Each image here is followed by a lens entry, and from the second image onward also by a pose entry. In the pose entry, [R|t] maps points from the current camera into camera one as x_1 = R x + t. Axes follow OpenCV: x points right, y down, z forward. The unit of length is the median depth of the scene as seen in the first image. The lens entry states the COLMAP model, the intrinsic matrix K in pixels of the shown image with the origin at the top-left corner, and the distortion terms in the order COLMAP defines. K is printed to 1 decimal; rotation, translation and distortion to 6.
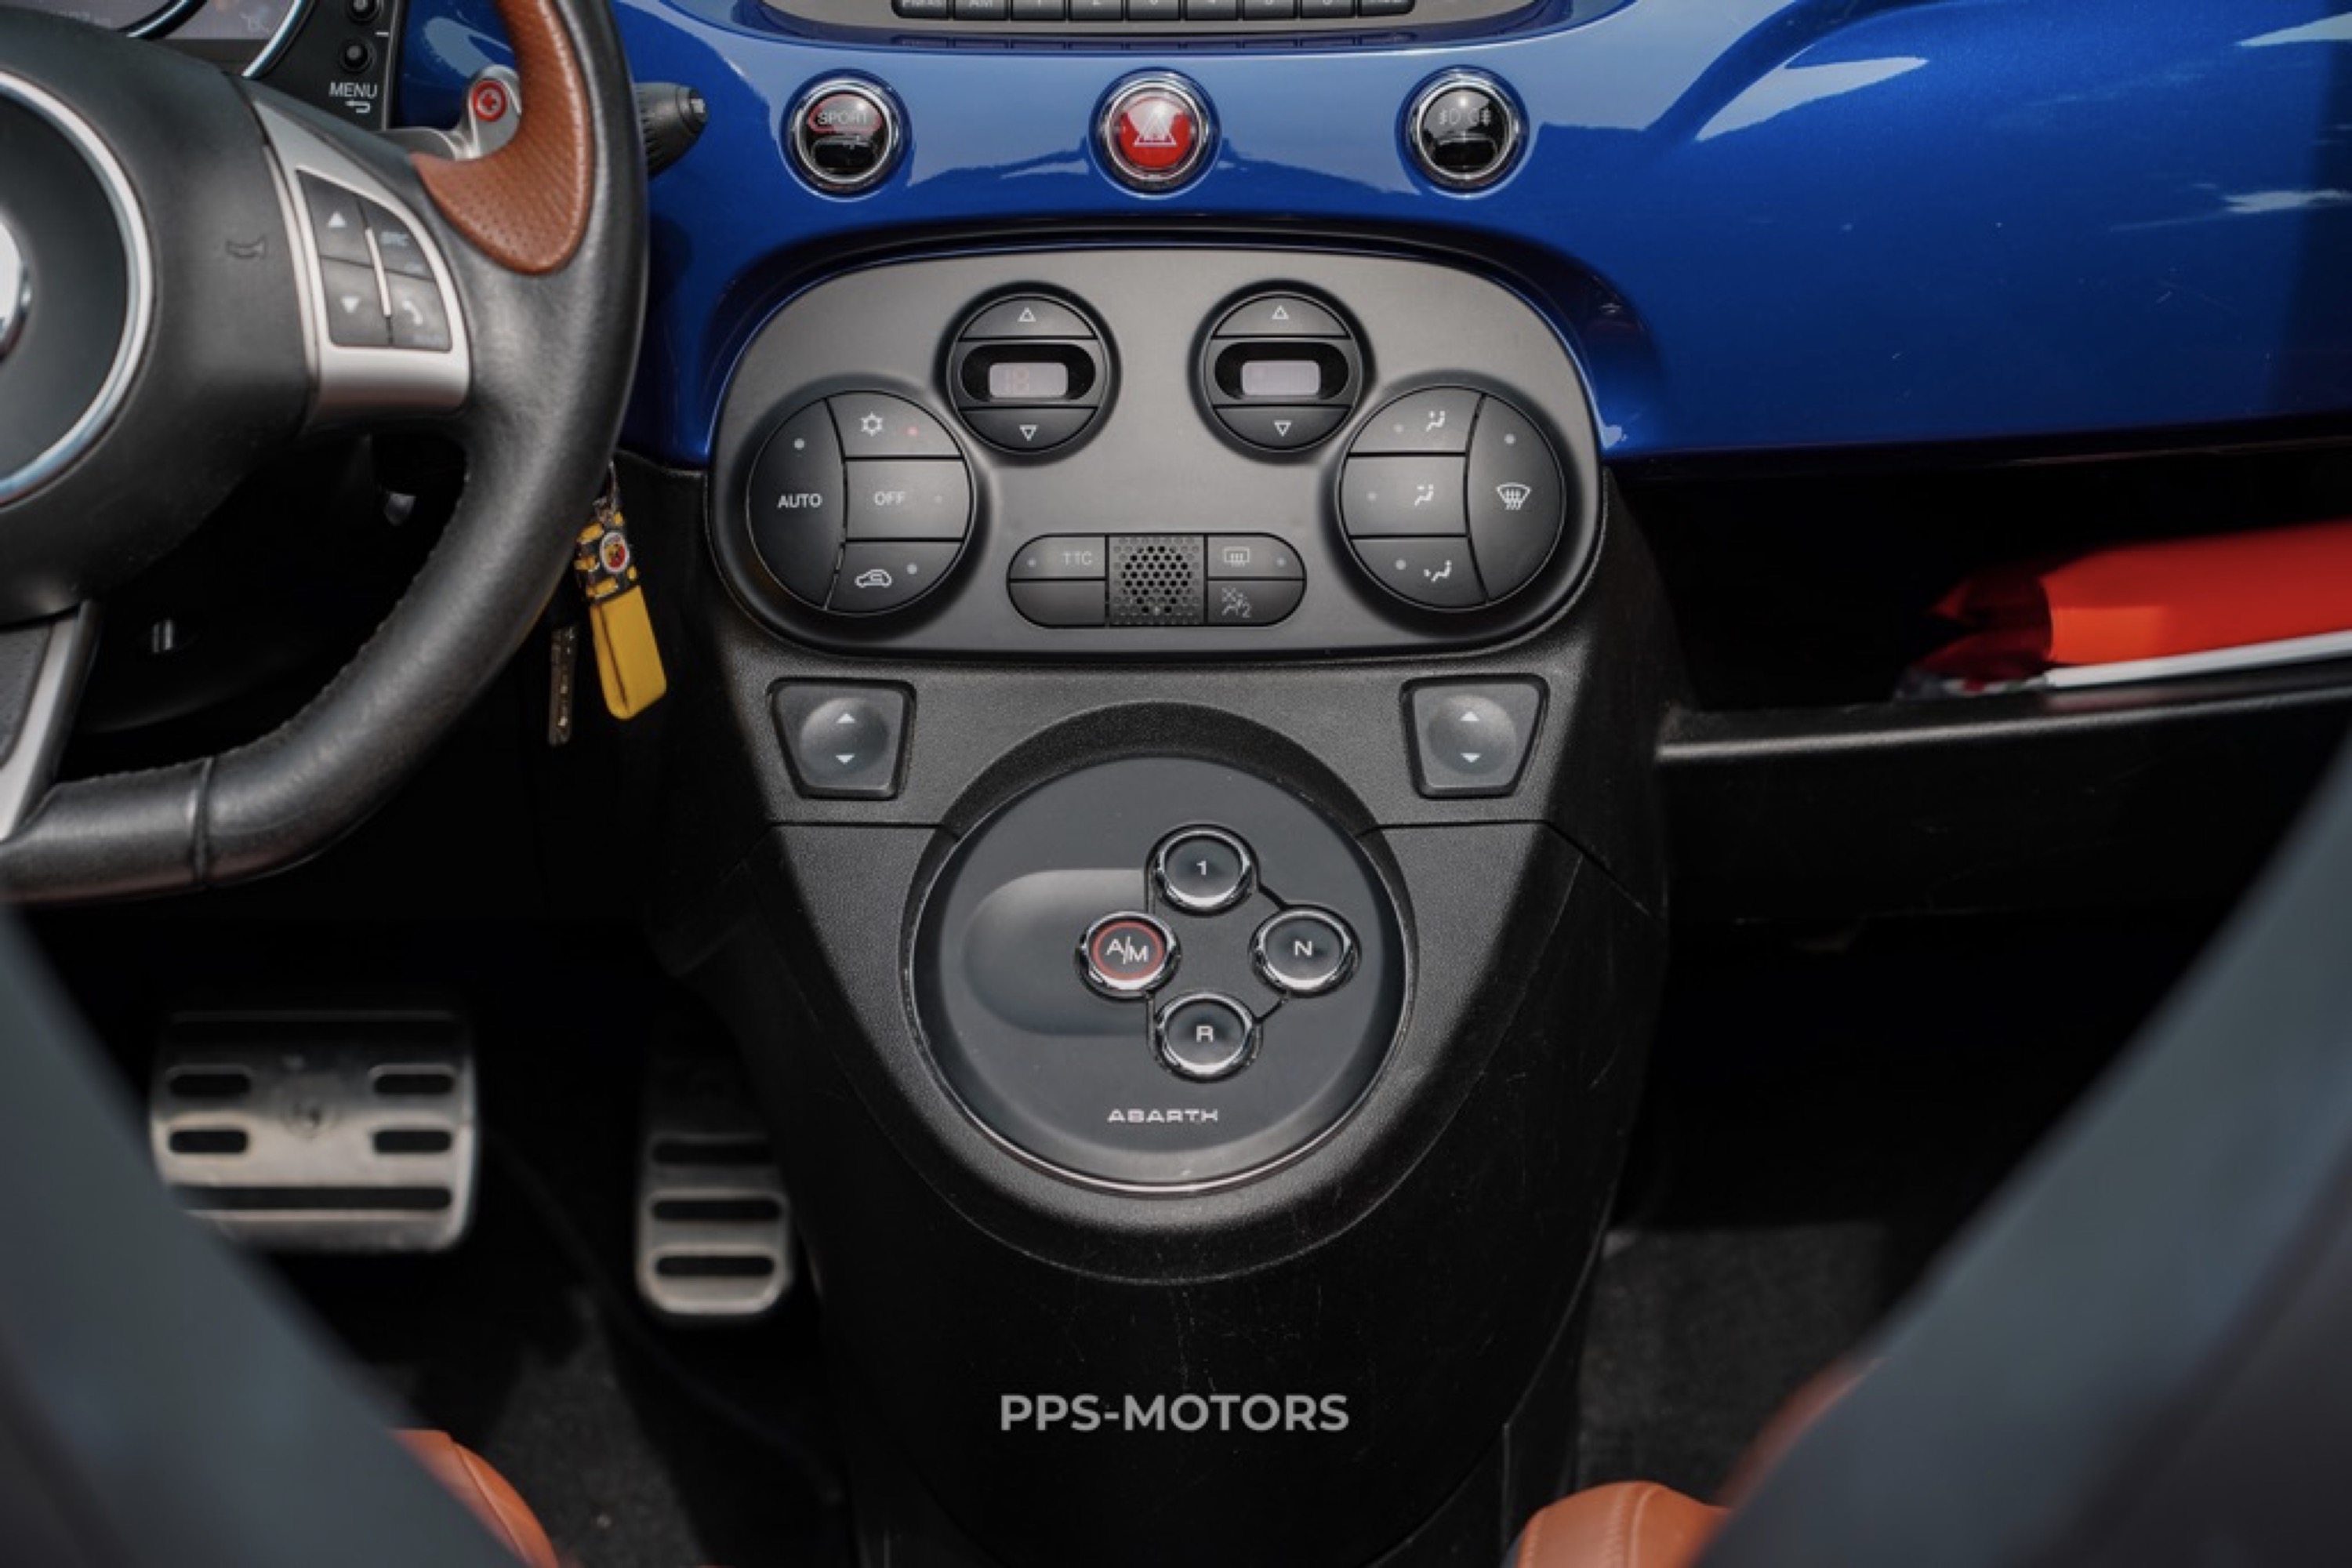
lens RADIAL K [[7046.5, 0, 1176.3], [0, 7046.5, 803.2], [0, 0, 1]] dist [-0.090219, 0.000000]
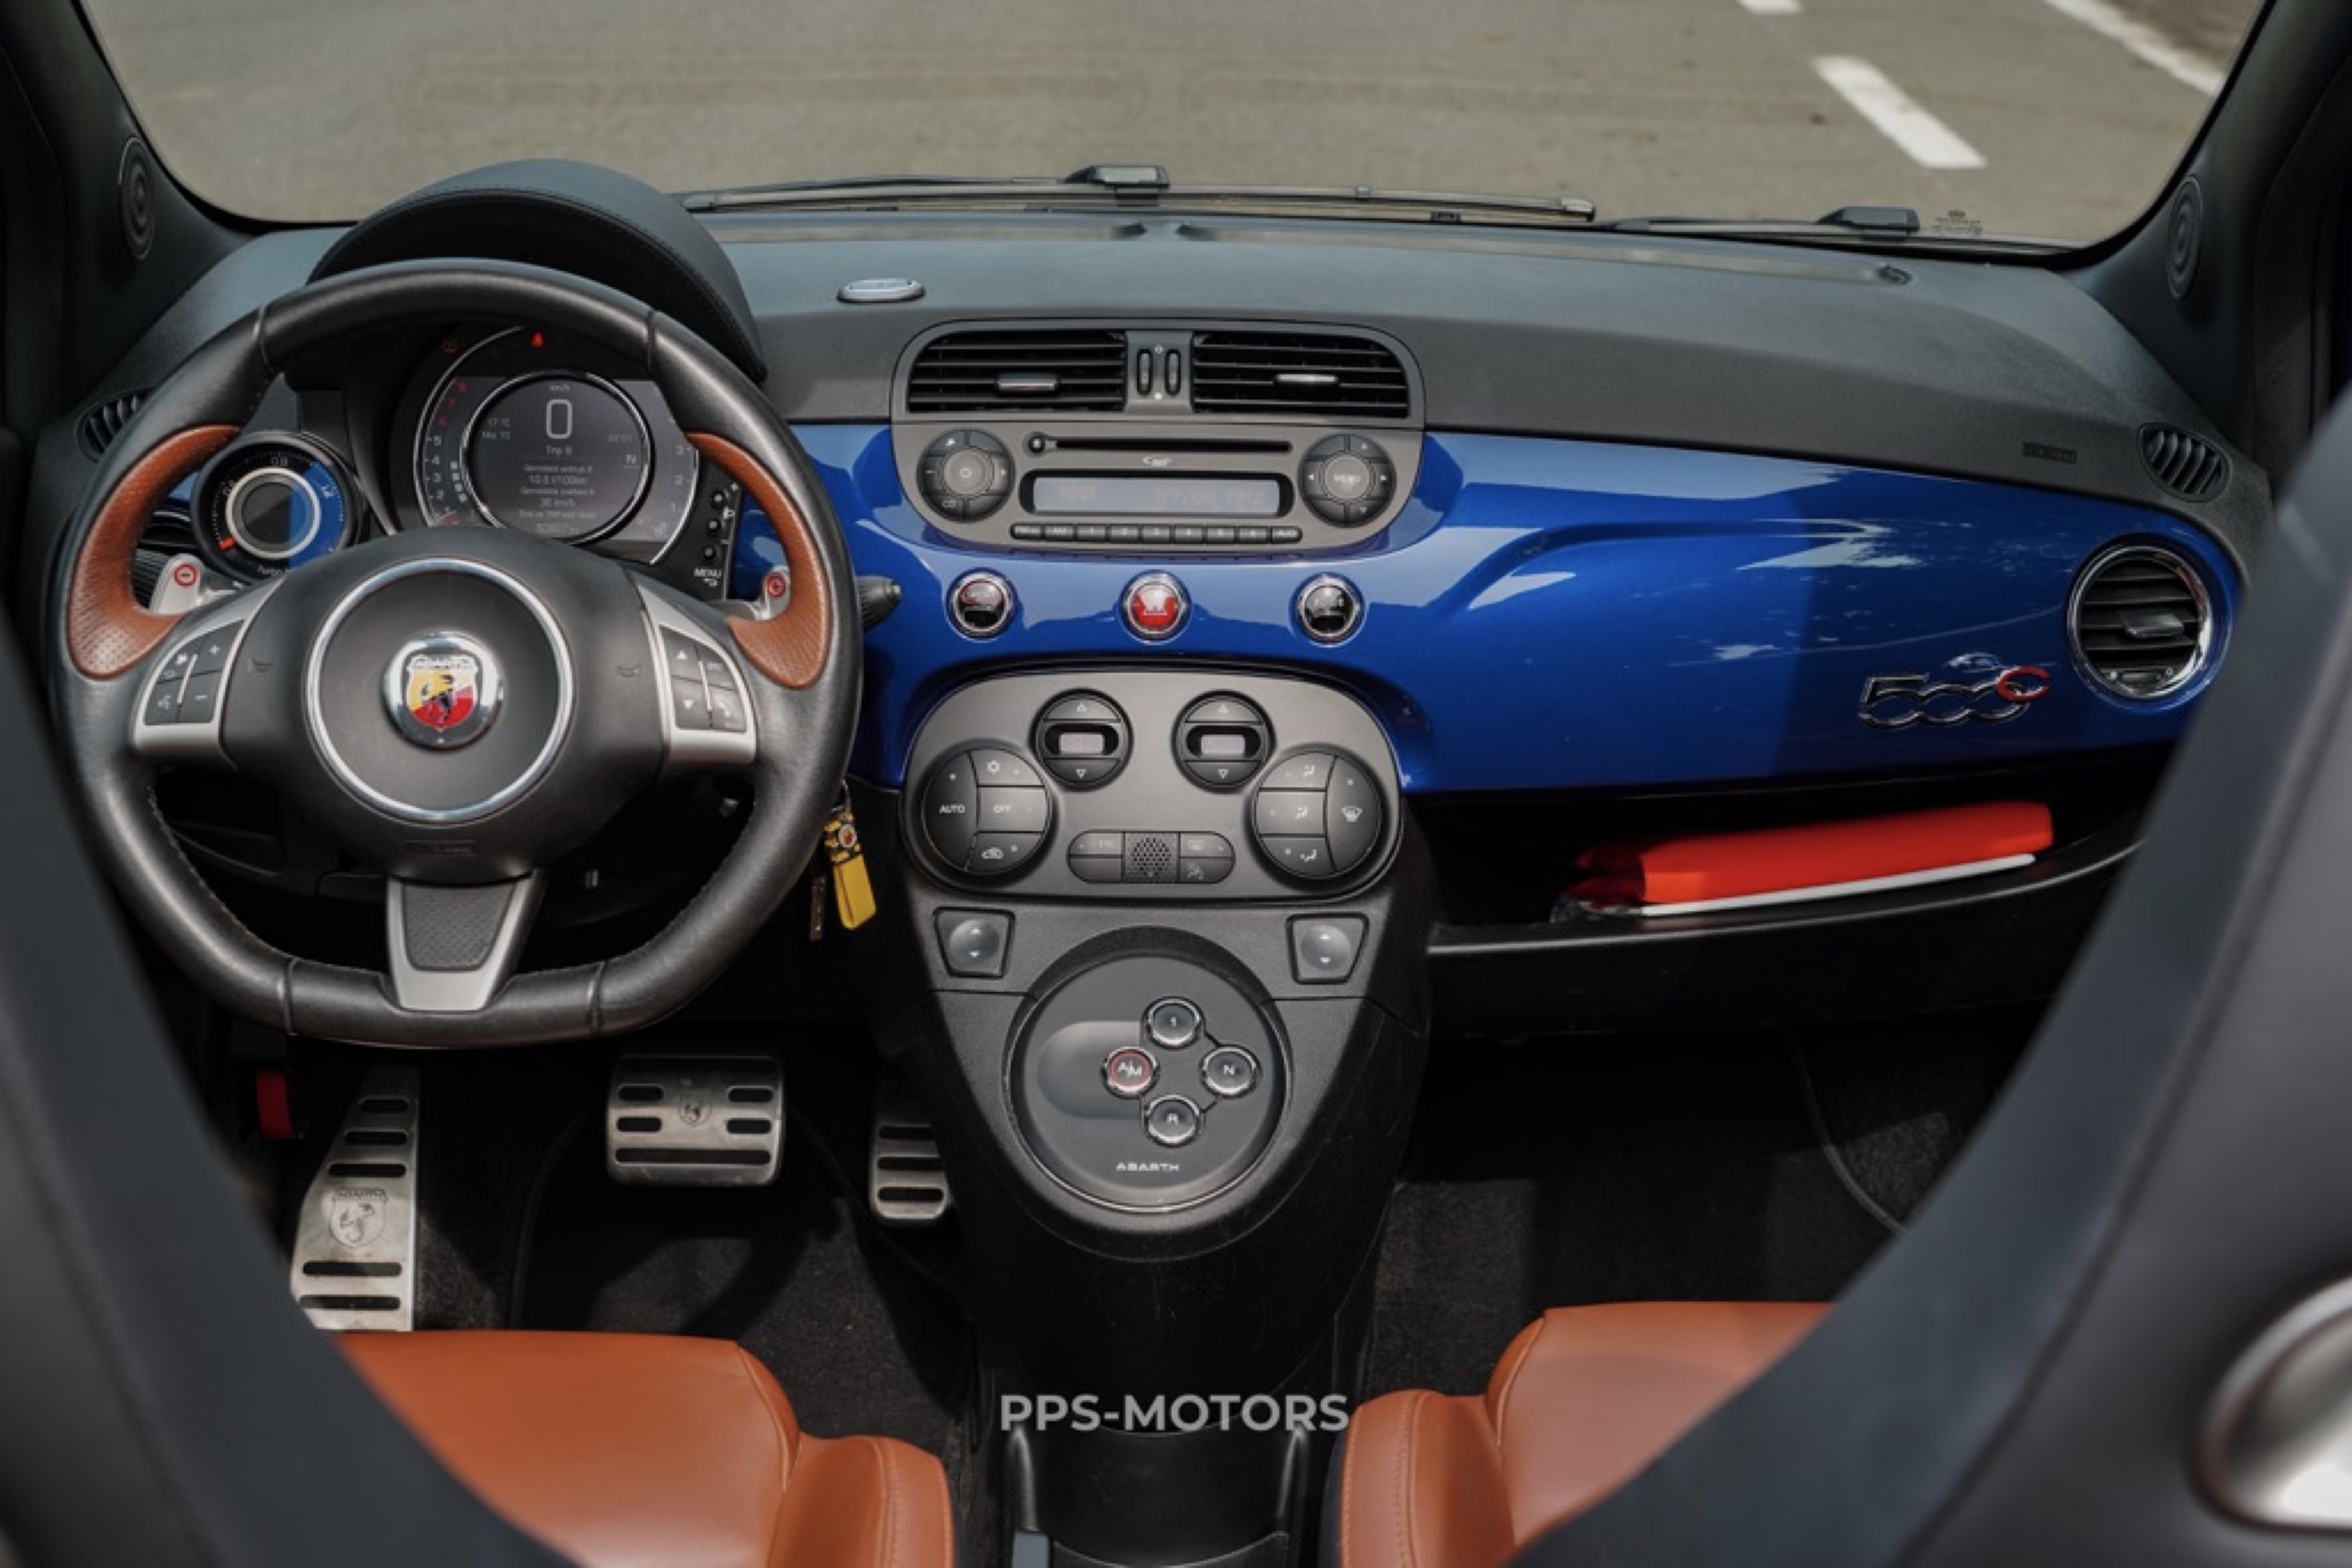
lens RADIAL K [[3082.1, 0, 1162.5], [0, 3082.1, 779.0], [0, 0, 1]] dist [0.027599, 0.000000]
pose [[0.999796, 0.019801, -0.004033, 0.002883], [-0.019869, 0.999650, -0.017441, -0.037984], [0.003687, 0.017517, 0.999840, 0.218822]]
